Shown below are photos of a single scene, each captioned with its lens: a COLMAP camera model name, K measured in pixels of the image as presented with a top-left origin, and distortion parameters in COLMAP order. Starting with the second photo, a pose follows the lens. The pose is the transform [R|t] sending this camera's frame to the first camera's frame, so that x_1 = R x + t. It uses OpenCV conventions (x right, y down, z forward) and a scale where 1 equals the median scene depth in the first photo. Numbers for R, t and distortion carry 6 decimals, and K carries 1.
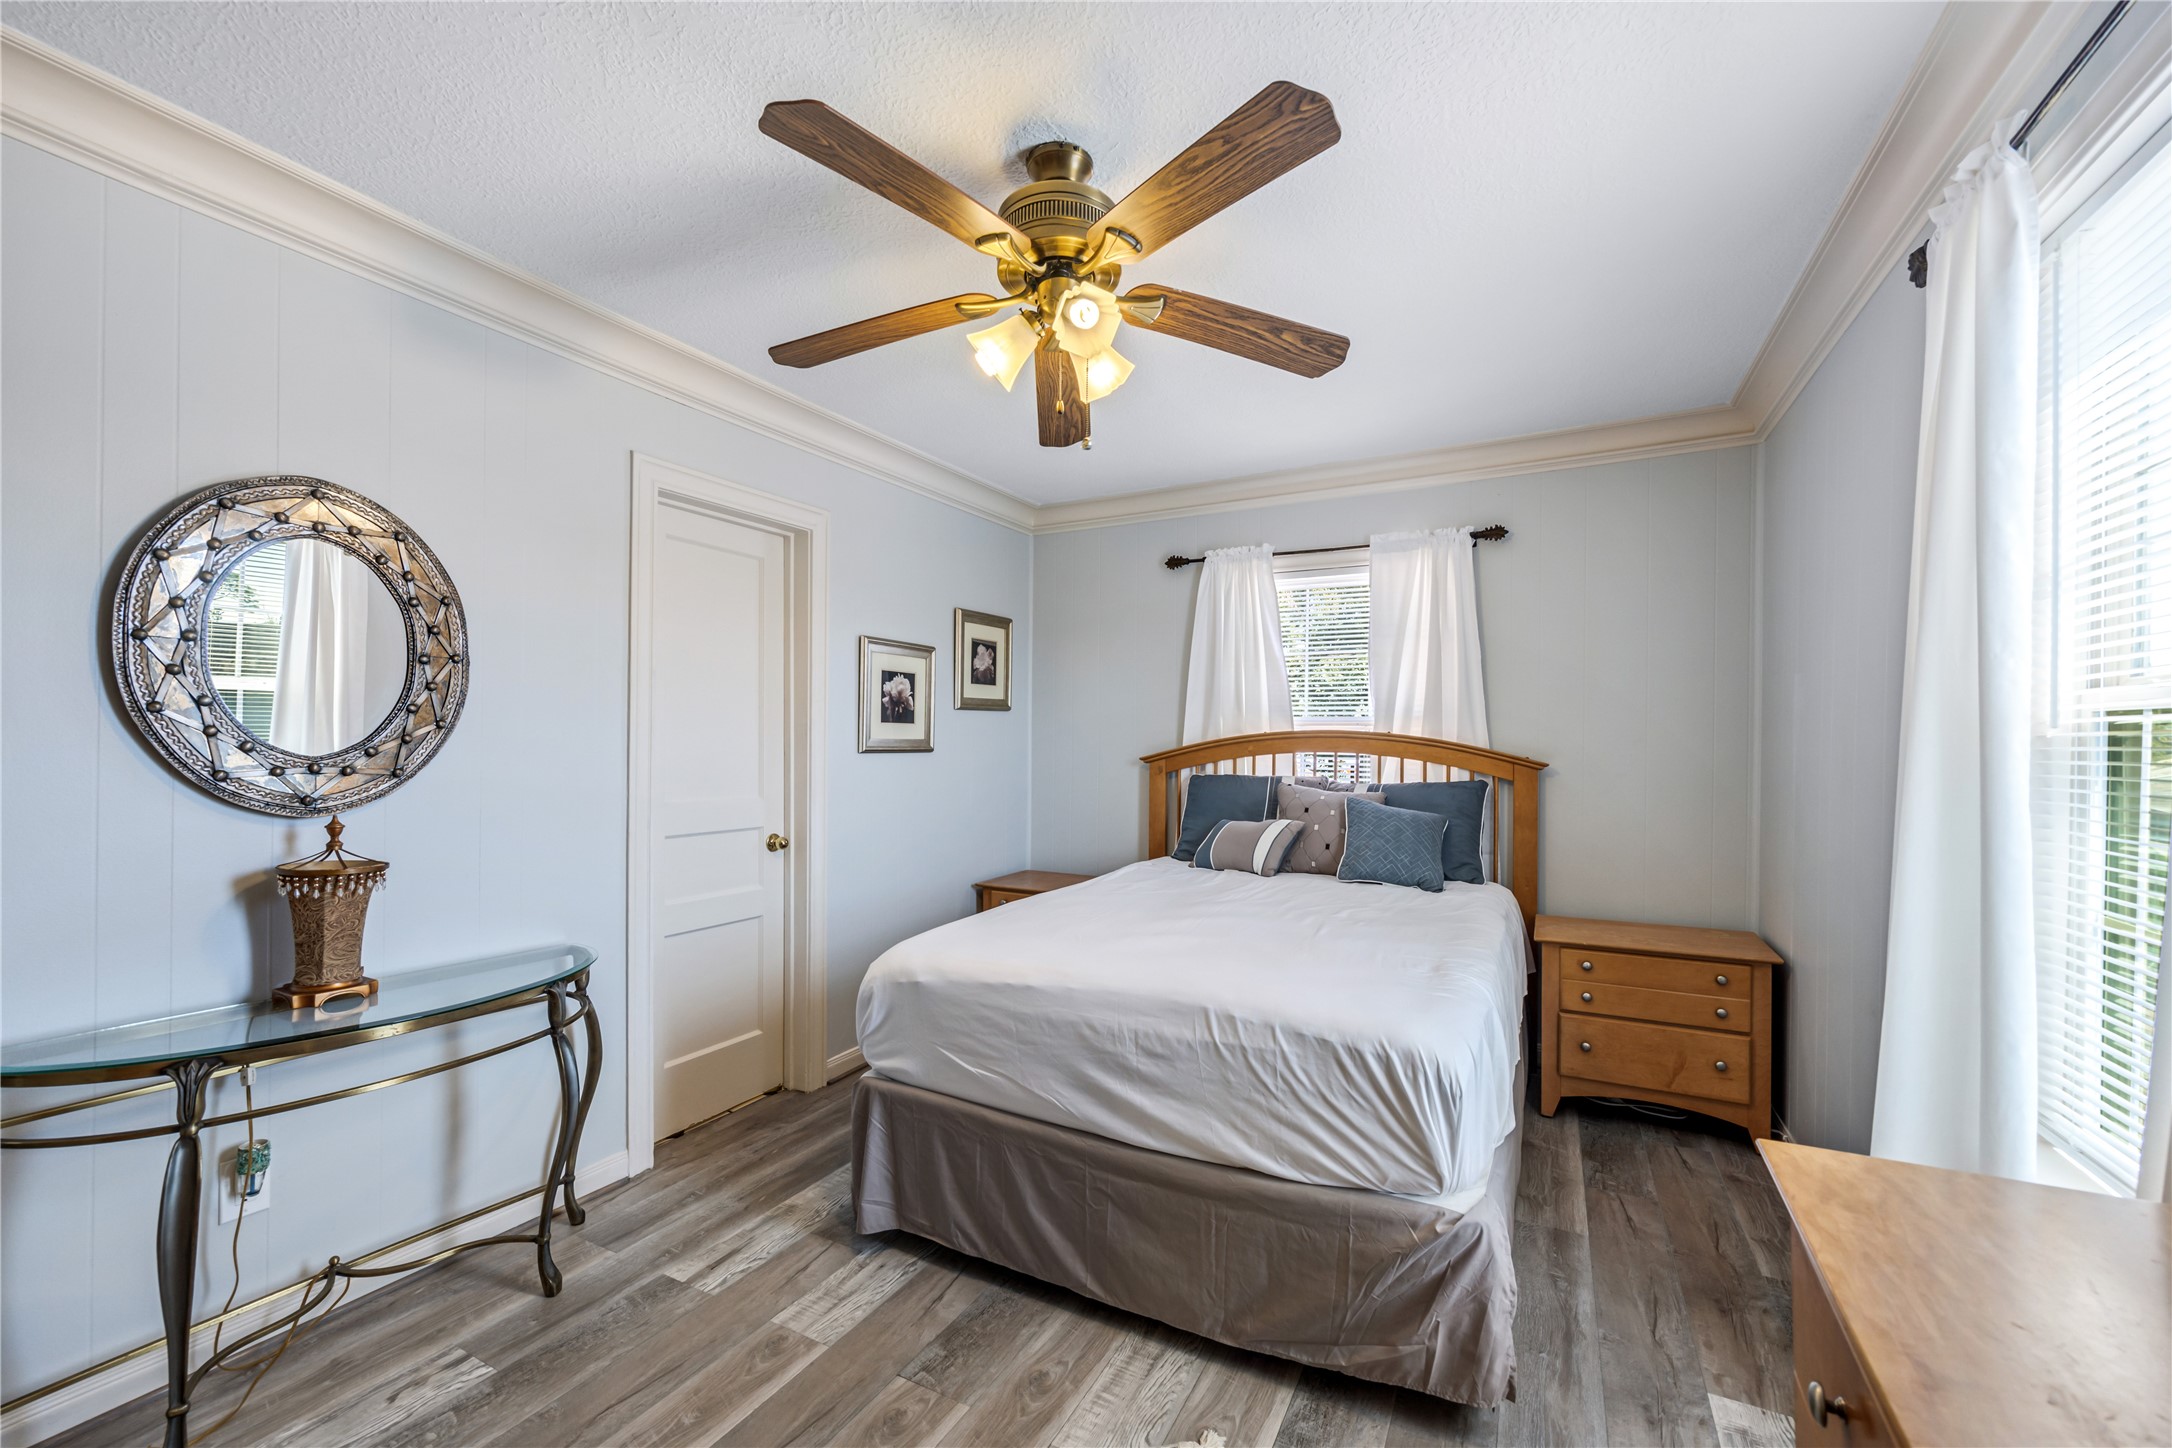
lens RADIAL K [[876.3, 0, 1077.8], [0, 876.3, 731.7], [0, 0, 1]] dist [0.001608, 0.000742]
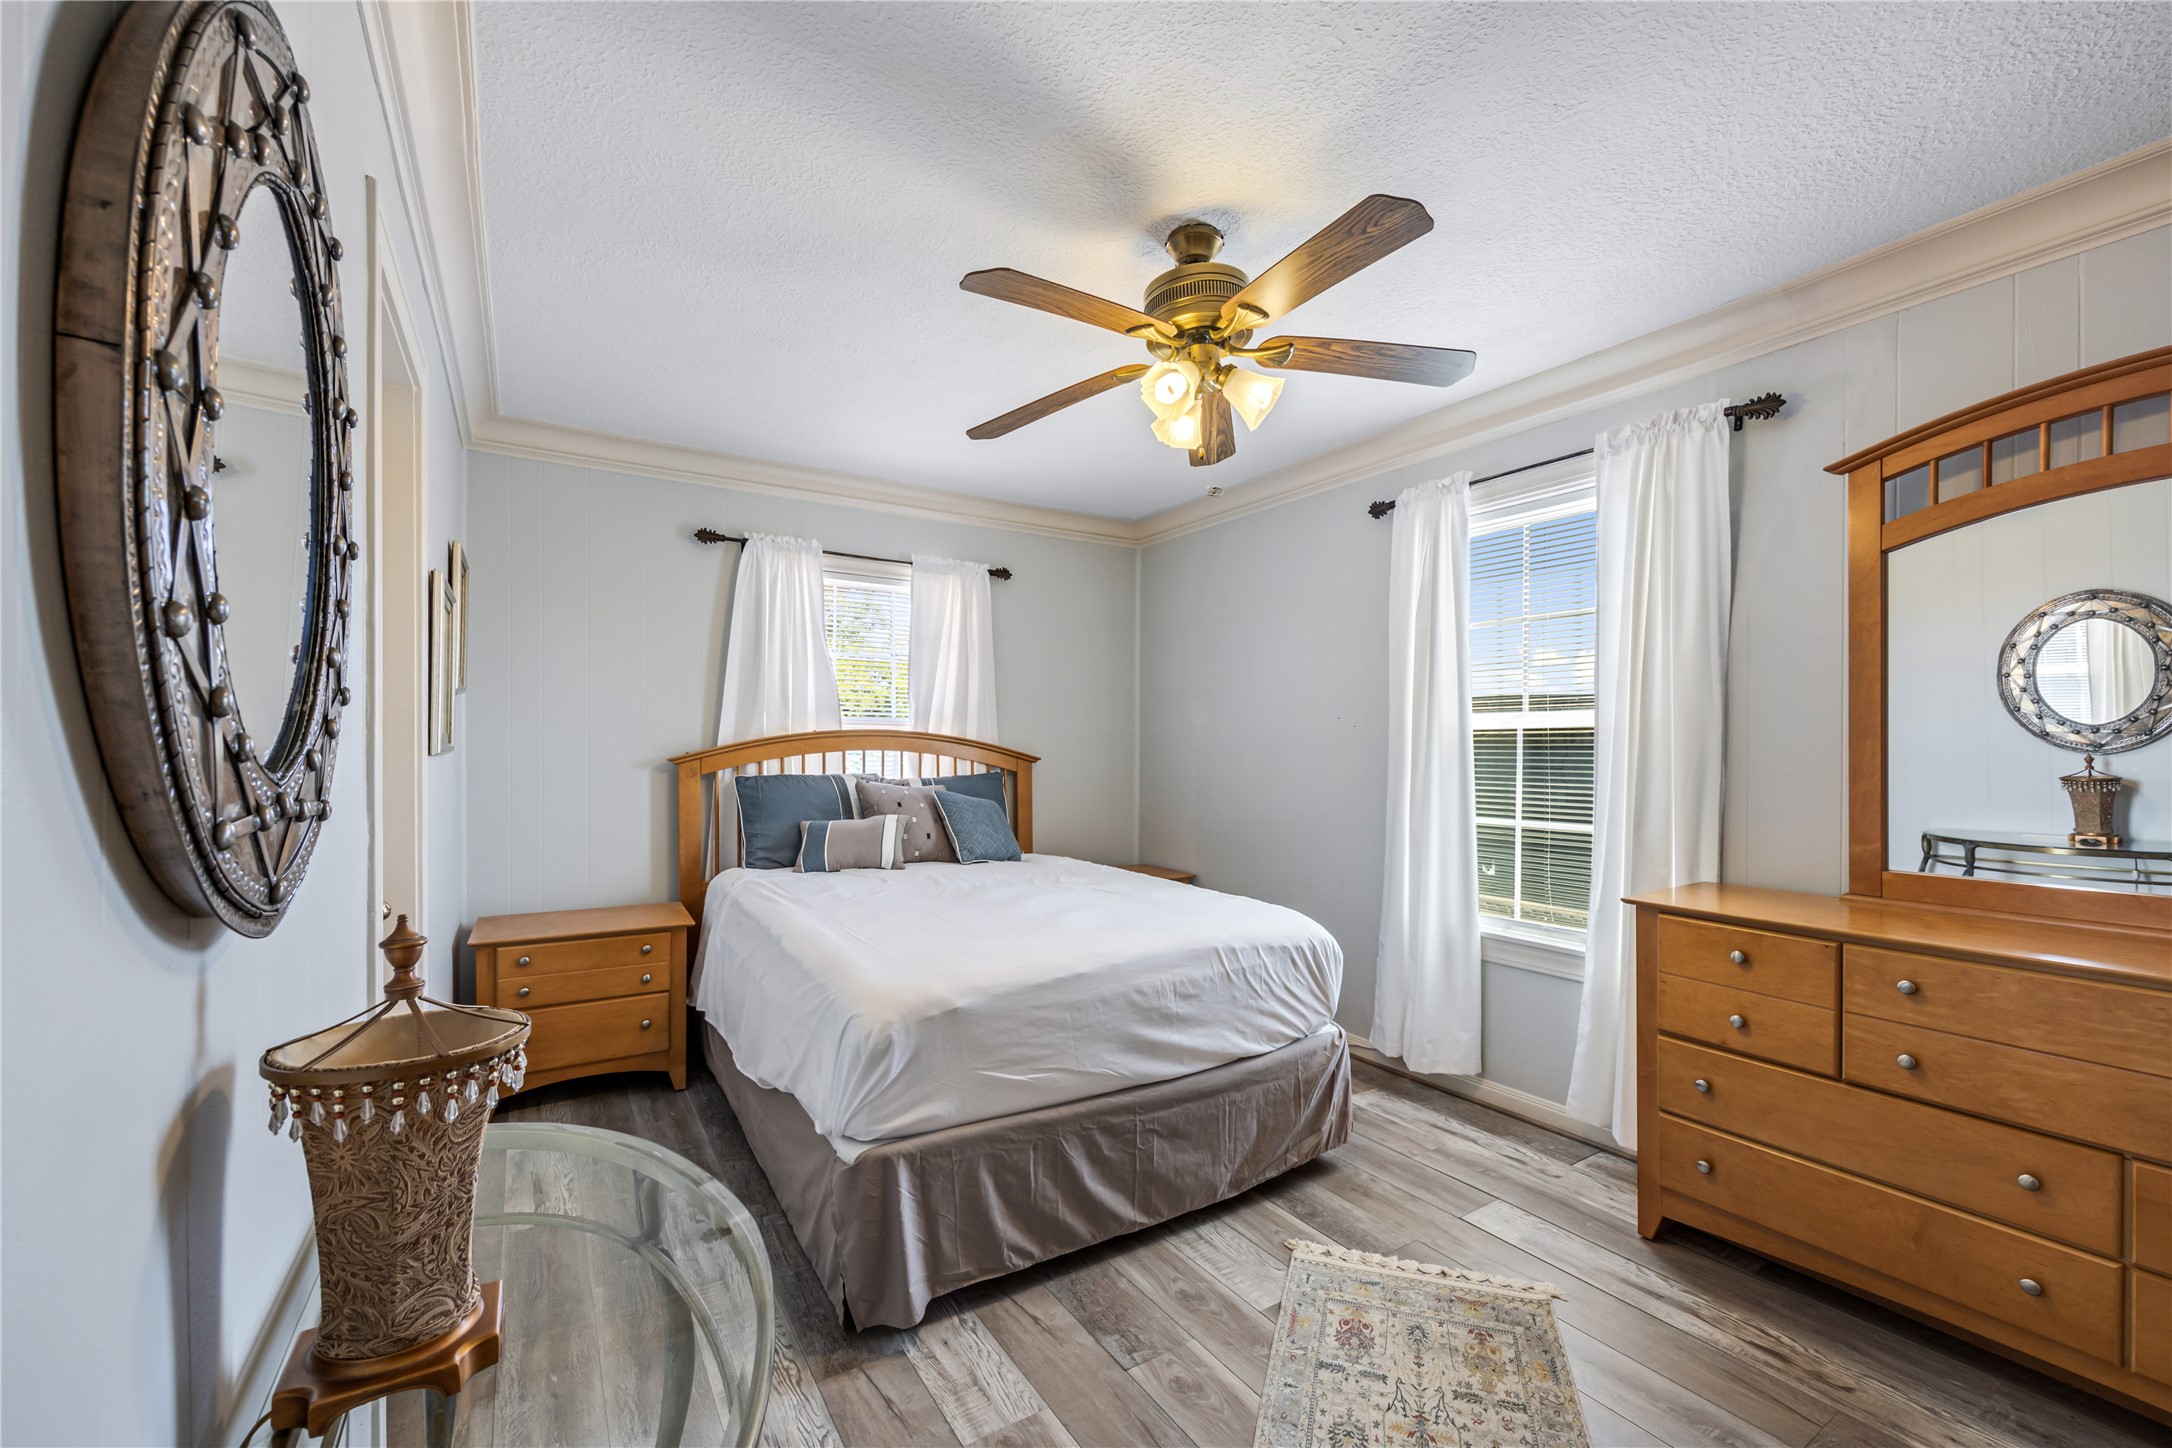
lens RADIAL K [[876.3, 0, 1078.2], [0, 876.3, 741.8], [0, 0, 1]] dist [0.001608, 0.000742]
pose [[0.502057, 0.001711, 0.864833, -0.959727], [-0.012079, 0.999914, 0.005034, 0.009054], [-0.864750, -0.012974, 0.502035, 0.482599]]
